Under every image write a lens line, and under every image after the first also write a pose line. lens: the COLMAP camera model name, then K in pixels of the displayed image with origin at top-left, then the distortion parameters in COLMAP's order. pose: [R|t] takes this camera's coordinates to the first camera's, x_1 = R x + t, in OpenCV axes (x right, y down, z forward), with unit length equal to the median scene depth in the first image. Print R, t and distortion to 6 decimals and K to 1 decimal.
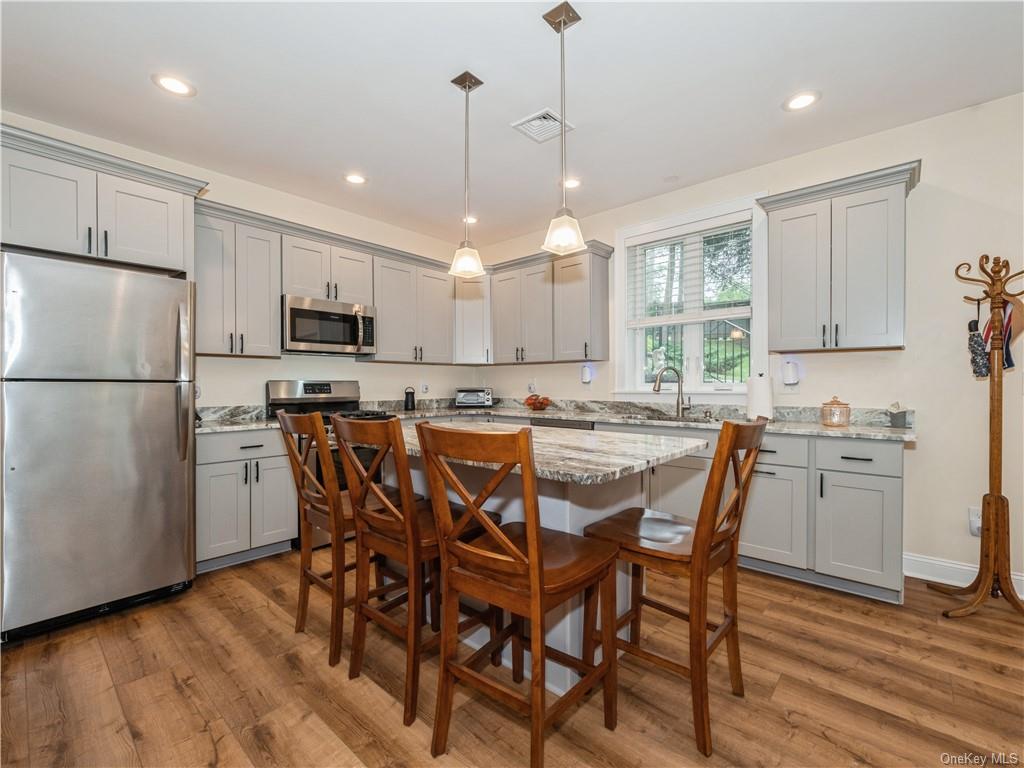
lens RADIAL K [[443.7, 0, 512.0], [0, 443.7, 384.0], [0, 0, 1]] dist [-0.001654, -0.000484]
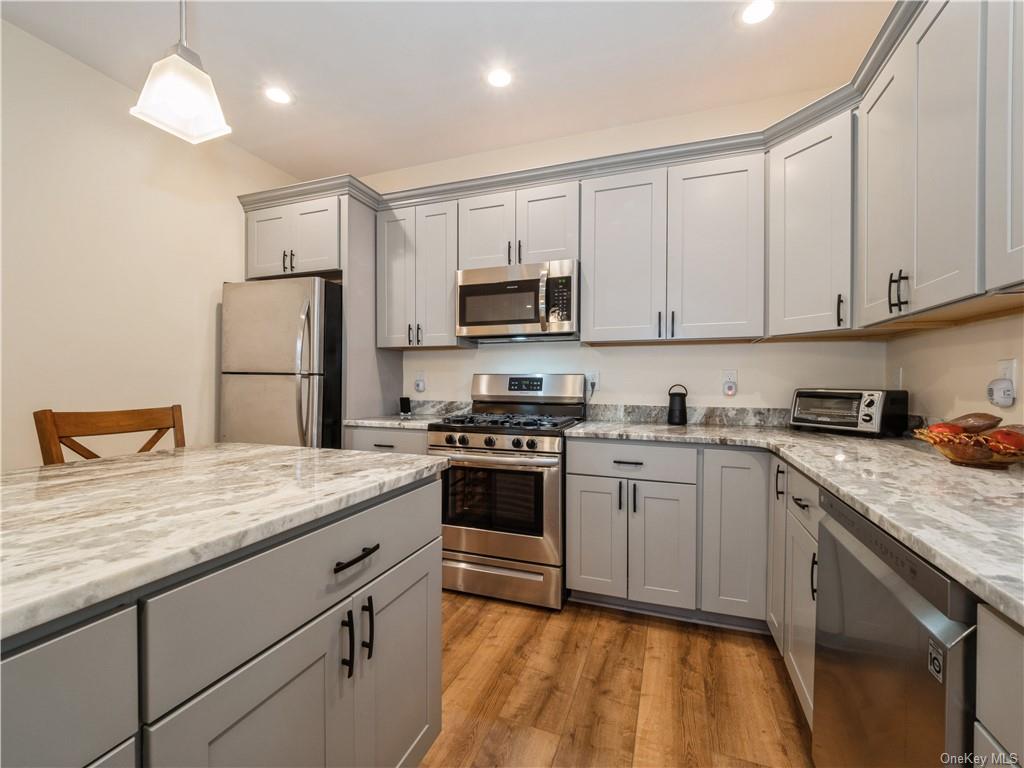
lens RADIAL K [[443.7, 0, 512.0], [0, 443.7, 384.0], [0, 0, 1]] dist [-0.001654, -0.000484]
pose [[0.359673, 0.012385, -0.932996, 0.281402], [-0.007438, 0.999918, 0.010406, 0.002416], [0.933049, 0.003196, 0.359736, 0.731501]]
